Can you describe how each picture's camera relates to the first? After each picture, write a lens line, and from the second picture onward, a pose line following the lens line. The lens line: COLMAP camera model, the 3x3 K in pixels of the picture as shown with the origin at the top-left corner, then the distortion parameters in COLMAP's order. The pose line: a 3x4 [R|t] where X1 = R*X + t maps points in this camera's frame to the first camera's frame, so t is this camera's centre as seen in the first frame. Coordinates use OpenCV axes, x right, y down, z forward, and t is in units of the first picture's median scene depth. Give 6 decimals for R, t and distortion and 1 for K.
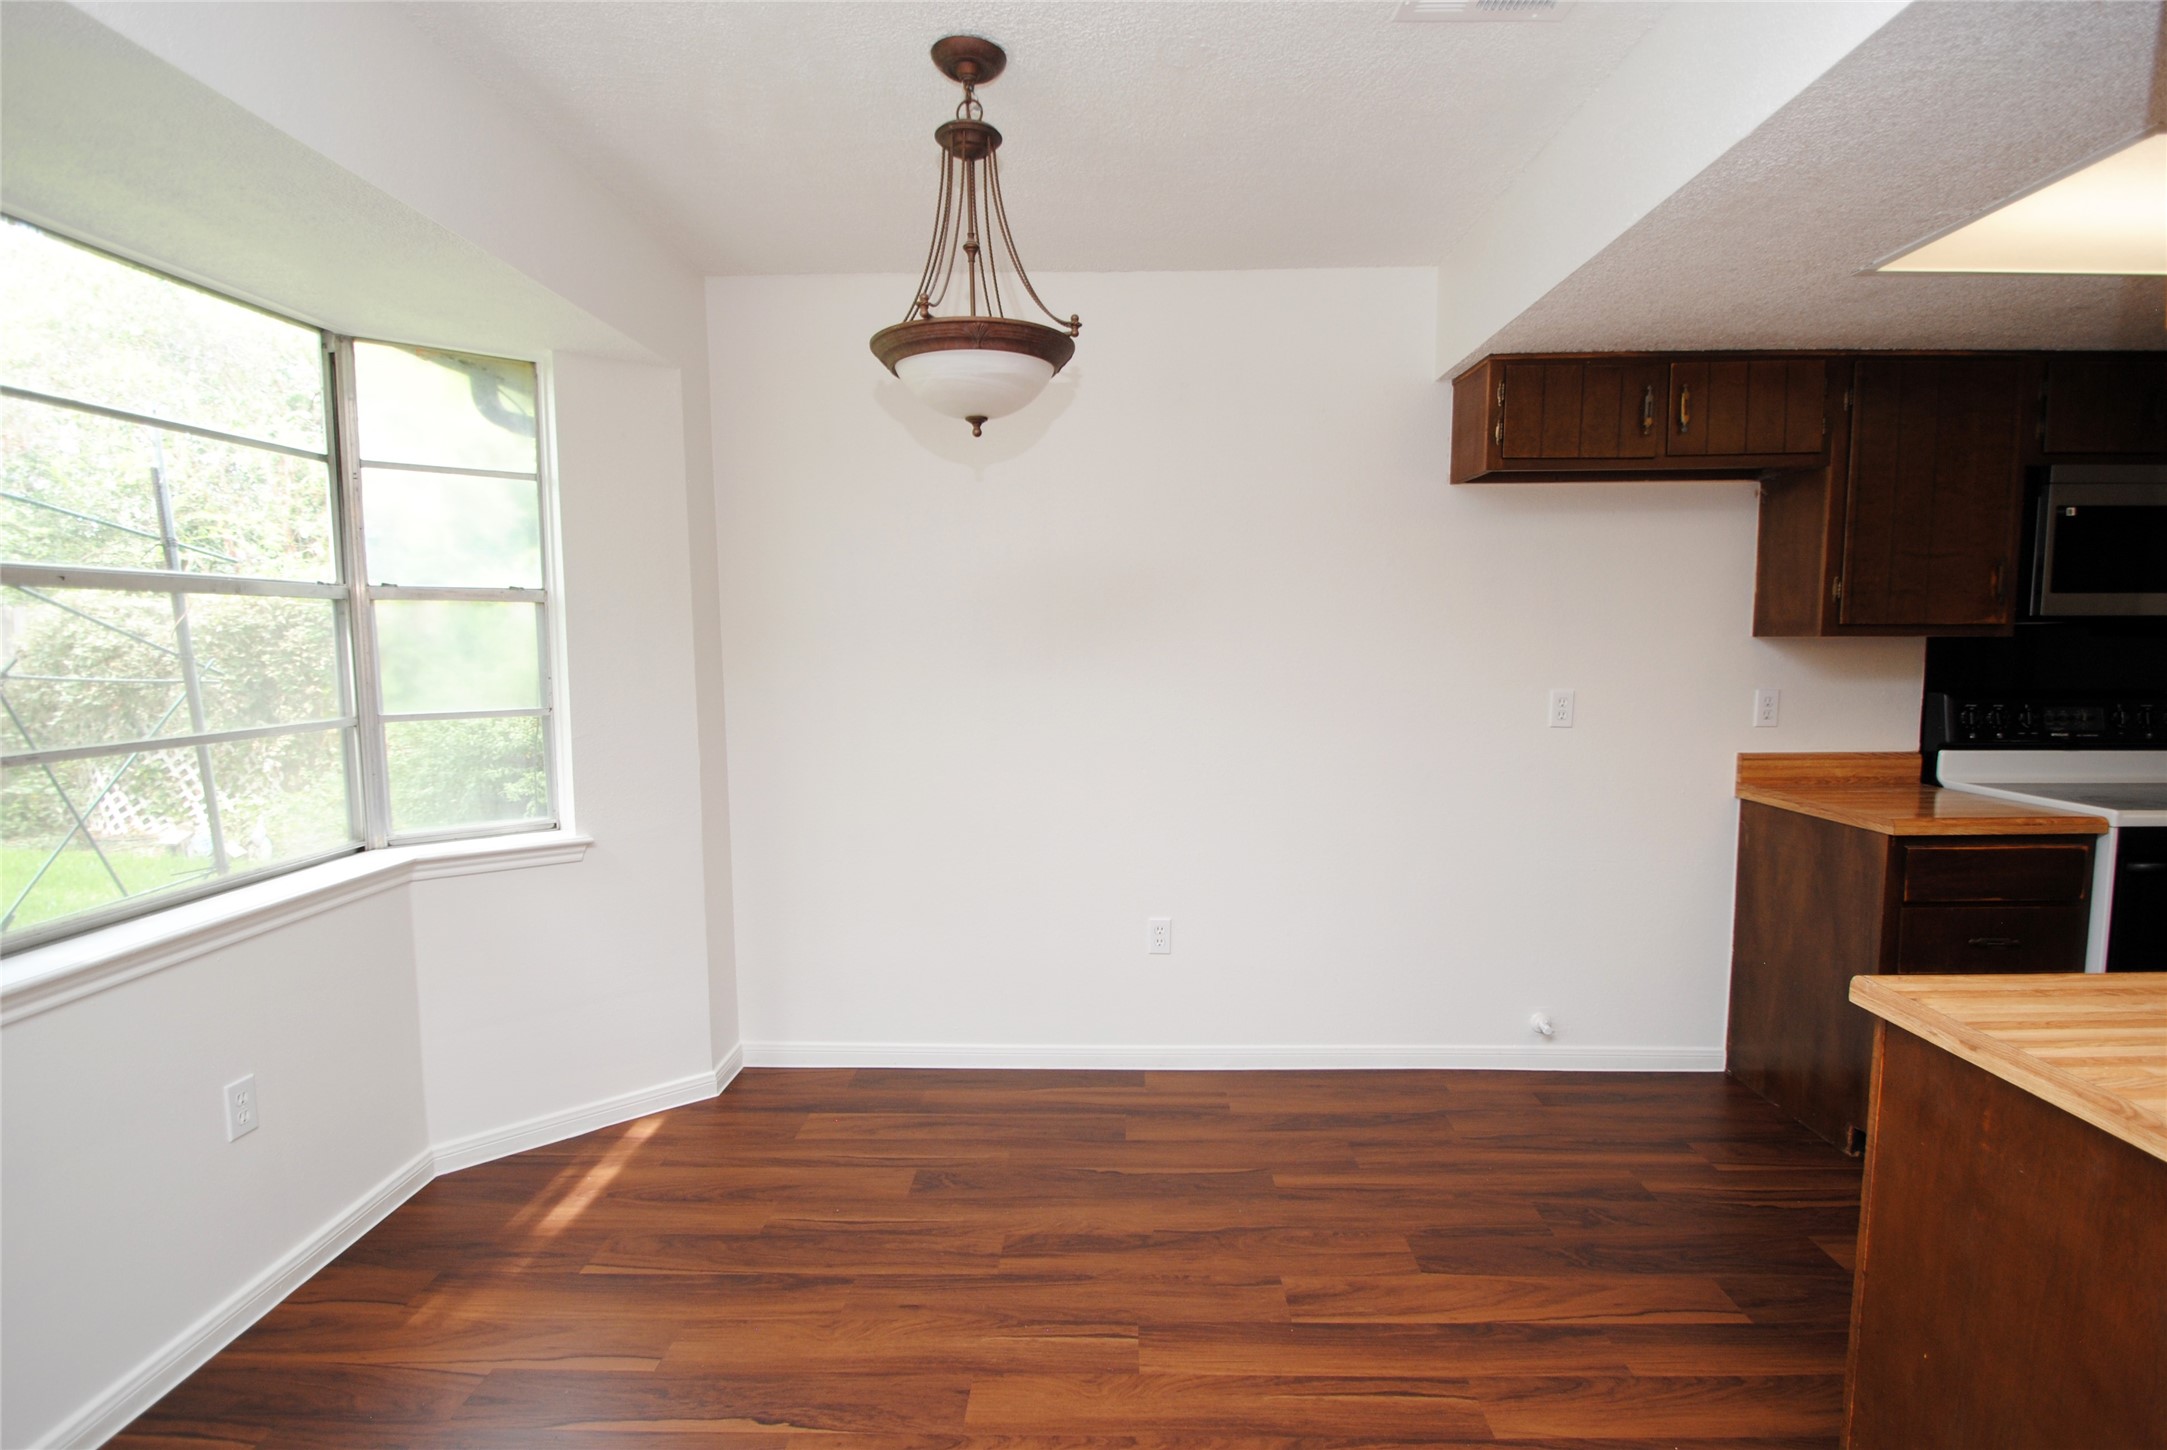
lens RADIAL K [[1019.7, 0, 1094.4], [0, 1019.7, 732.3], [0, 0, 1]] dist [0.001305, -0.012677]
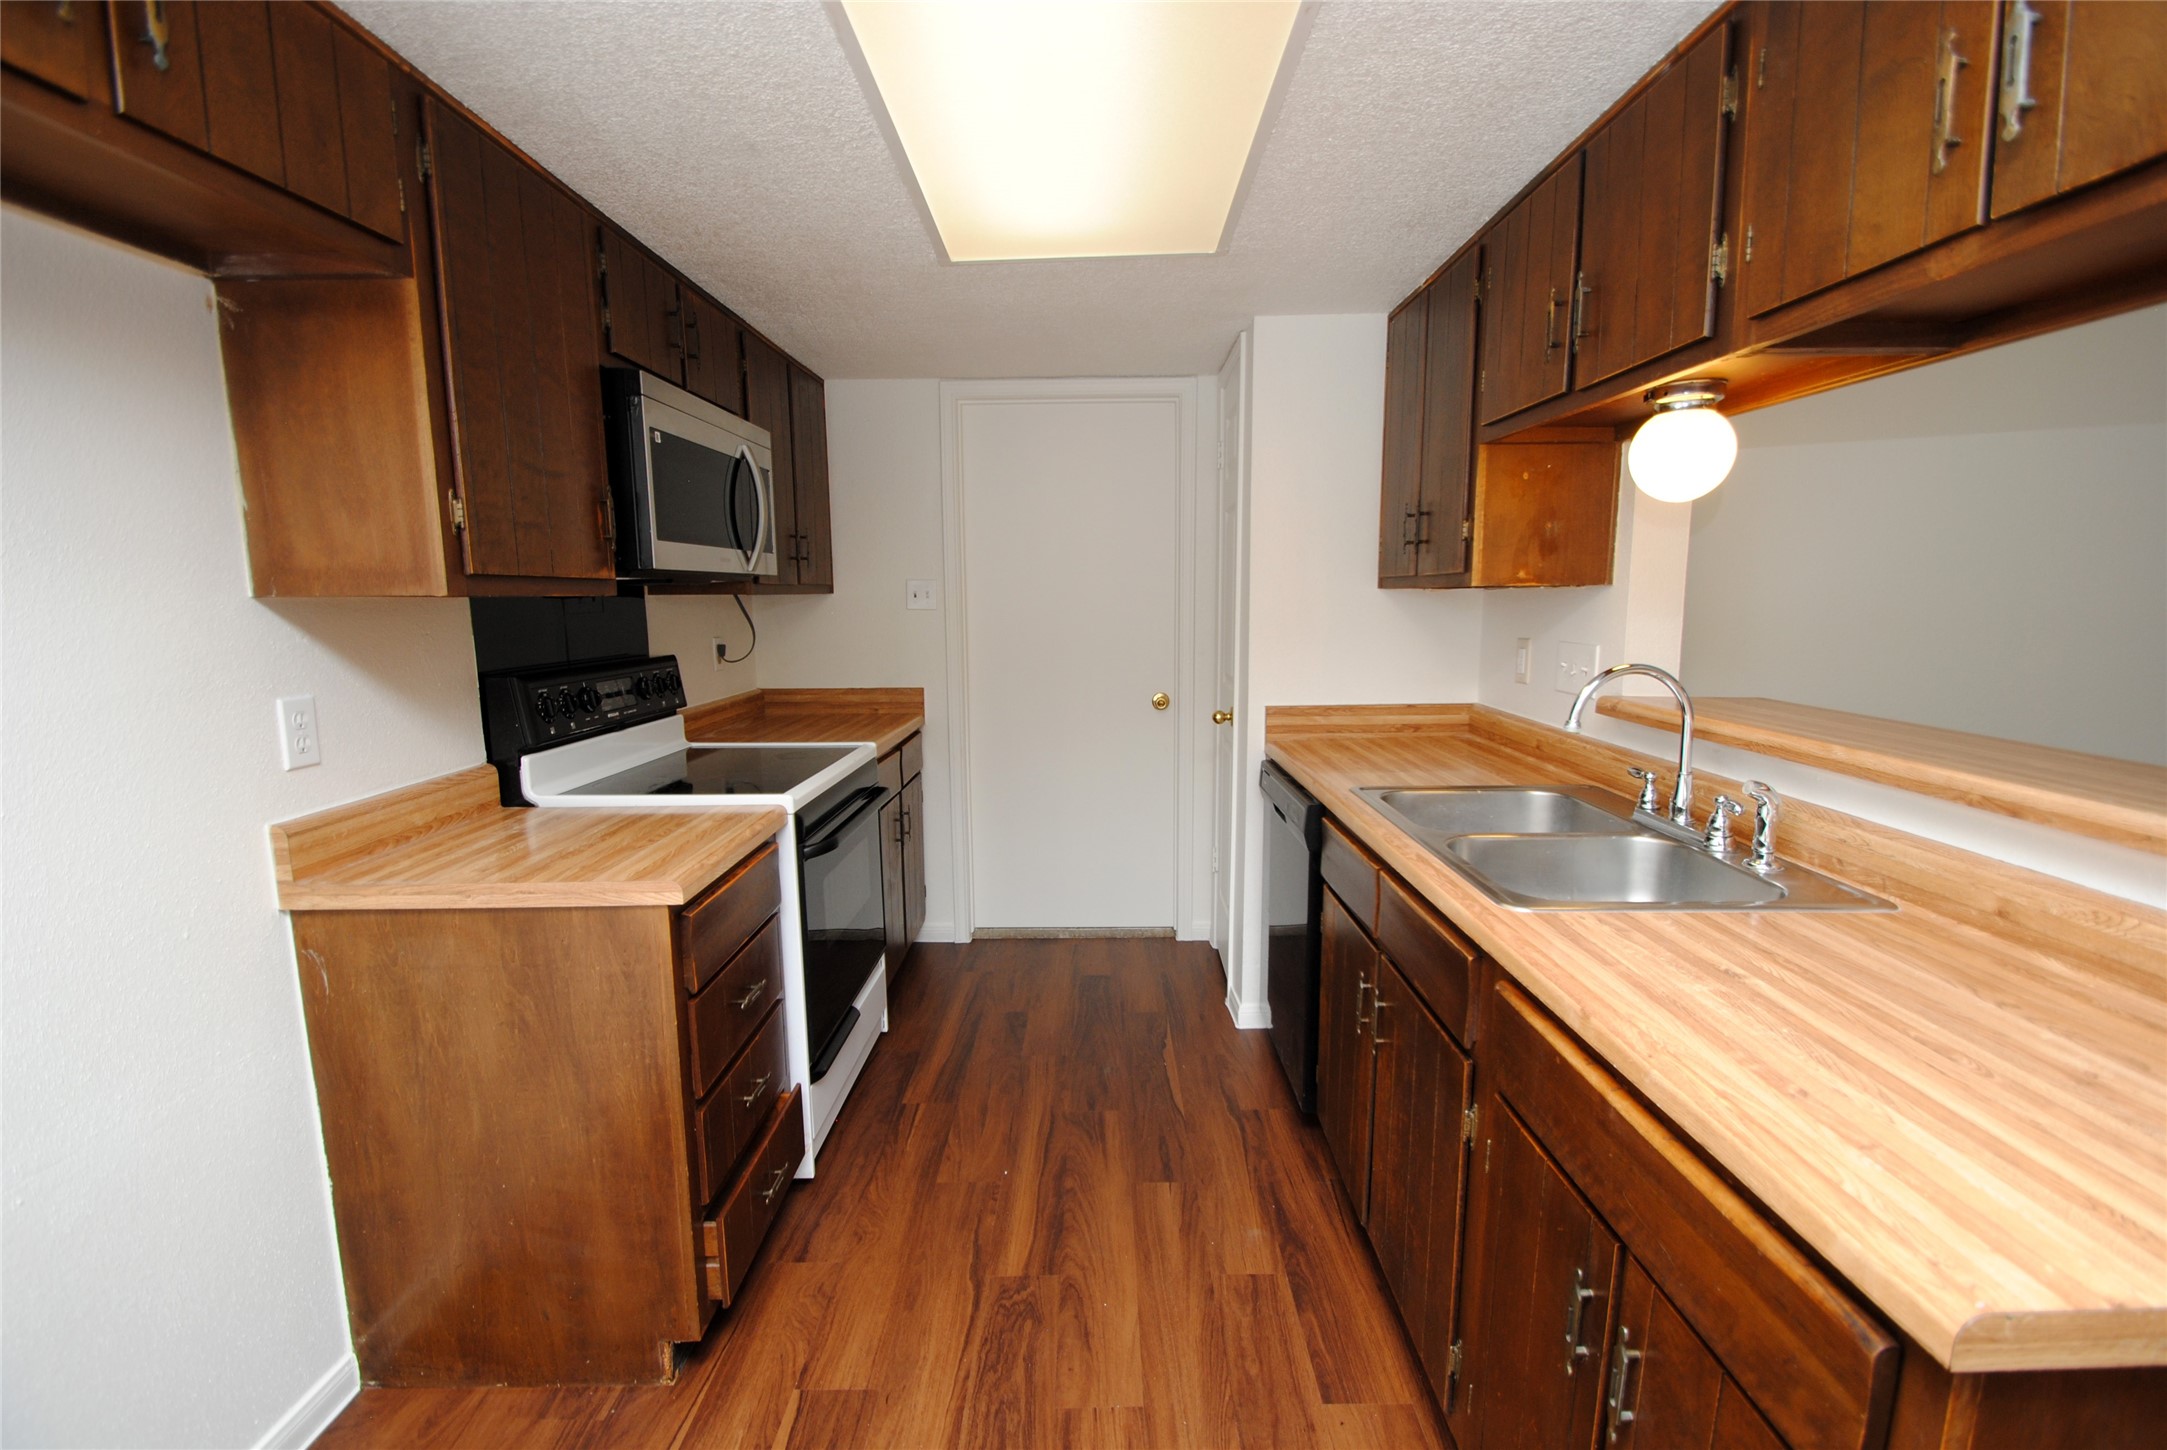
lens RADIAL K [[957.5, 0, 1089.3], [0, 957.5, 740.3], [0, 0, 1]] dist [0.001432, -0.010732]
pose [[-0.014111, -0.147042, 0.989030, 0.167870], [0.099795, 0.983982, 0.147715, -0.054575], [-0.994908, 0.100784, 0.000789, 0.617886]]
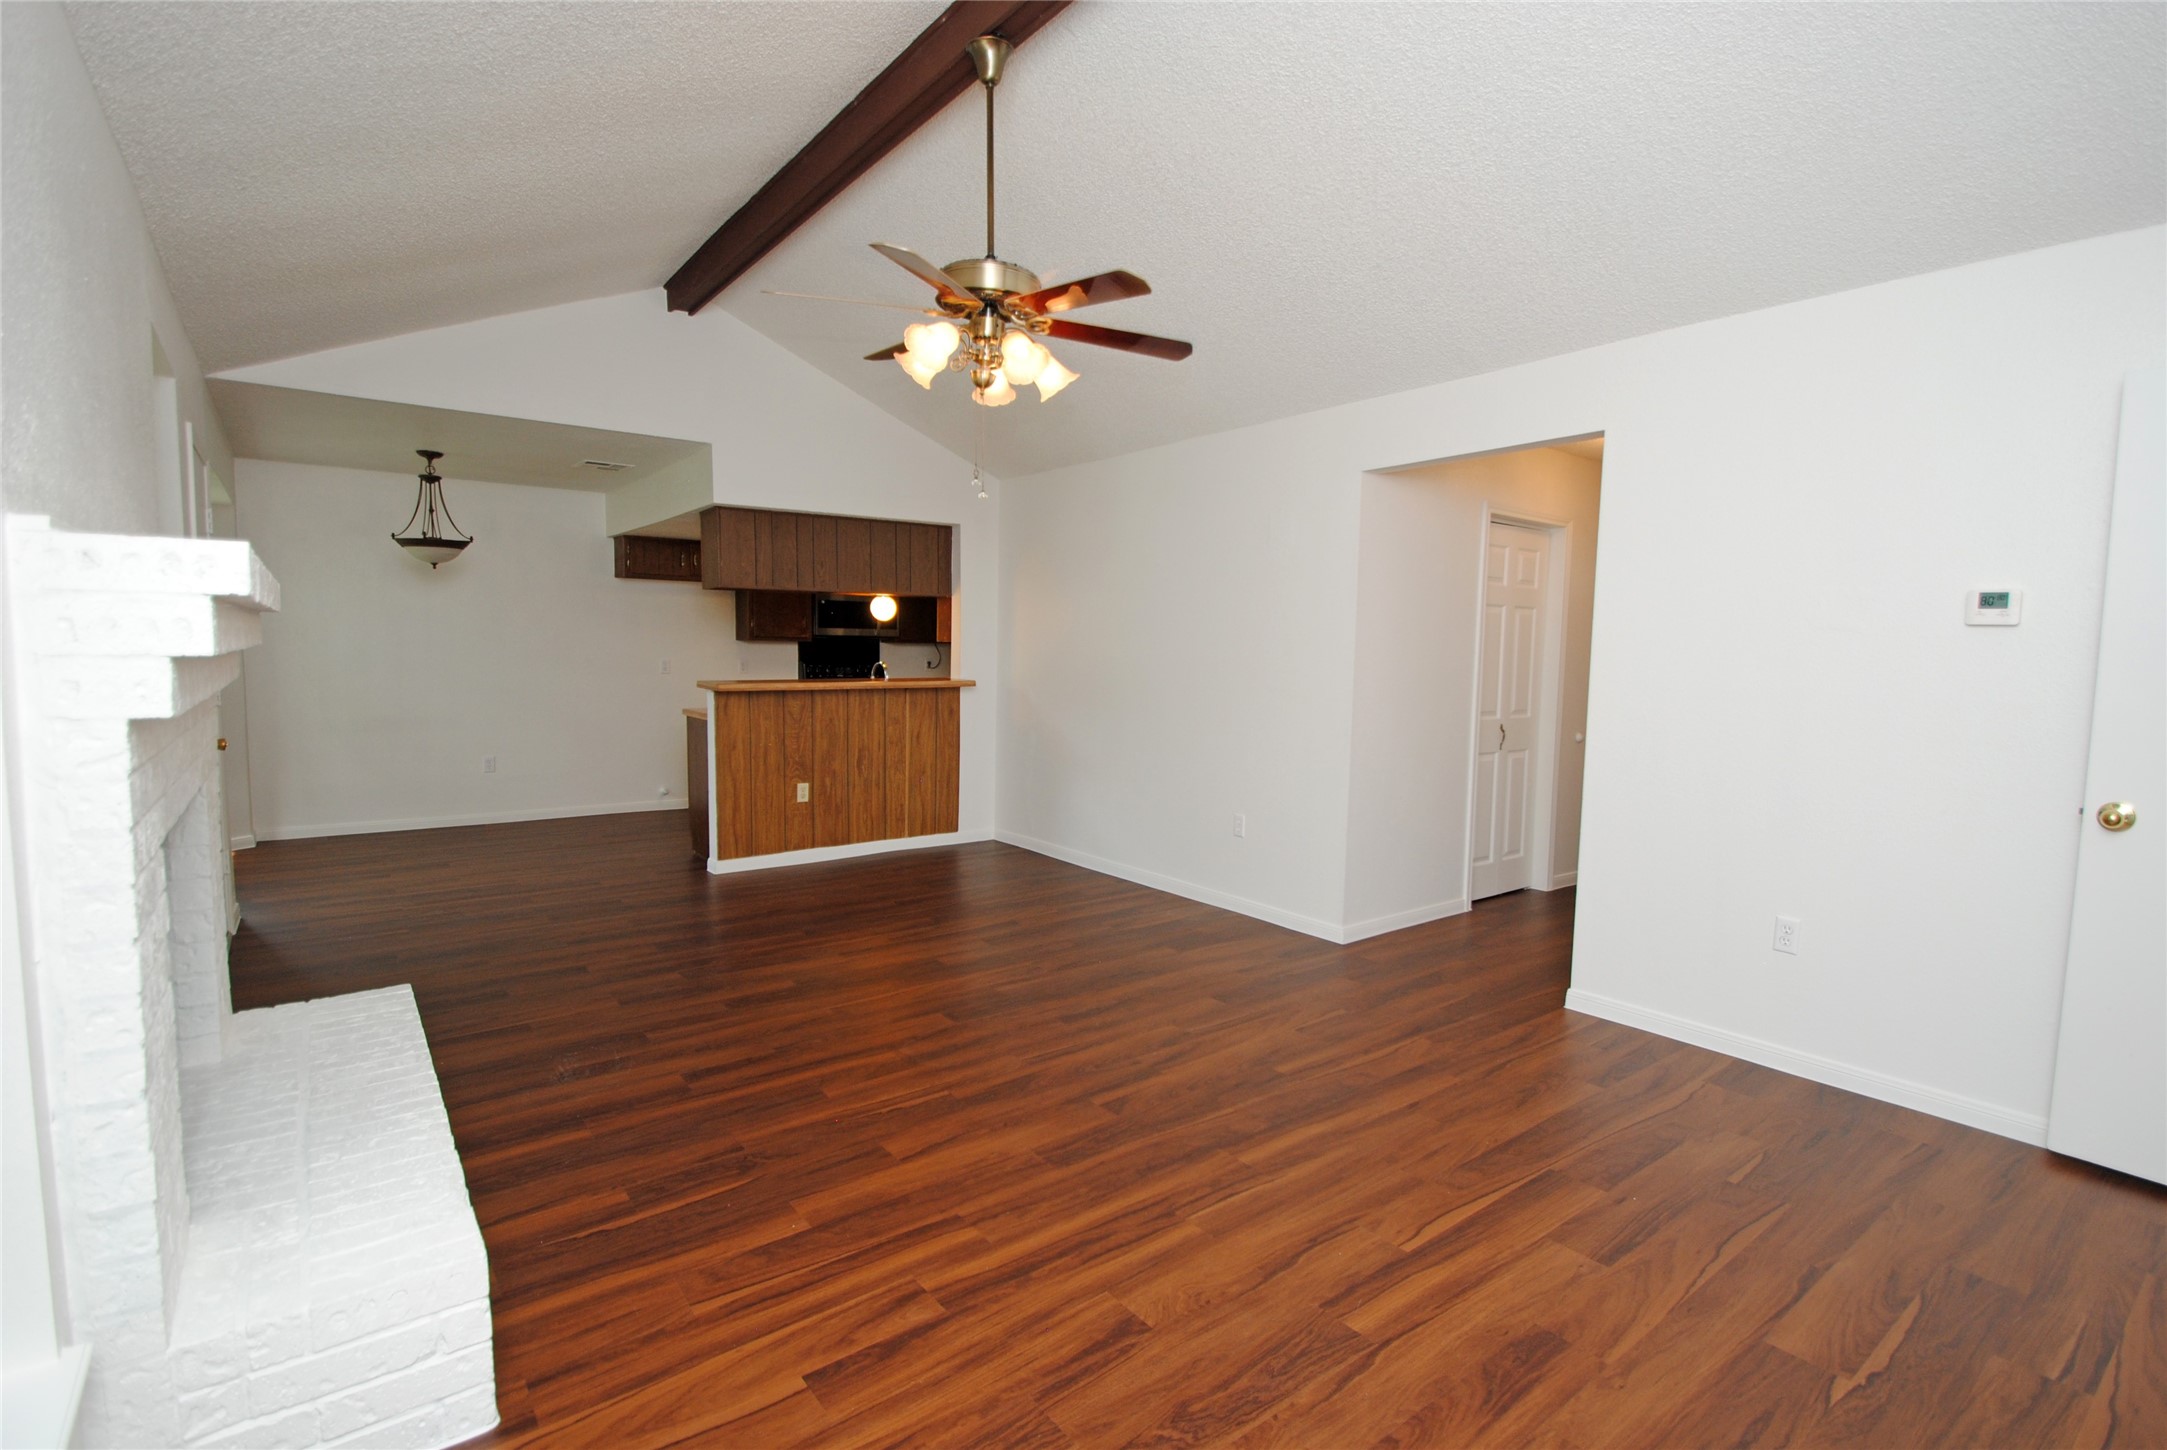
lens RADIAL K [[1019.7, 0, 1094.4], [0, 1019.7, 732.3], [0, 0, 1]] dist [0.001305, -0.012677]
pose [[0.781062, -0.030524, 0.623707, -0.325388], [0.038212, 0.999269, 0.001051, 0.192681], [-0.623283, 0.023013, 0.781657, -1.788160]]
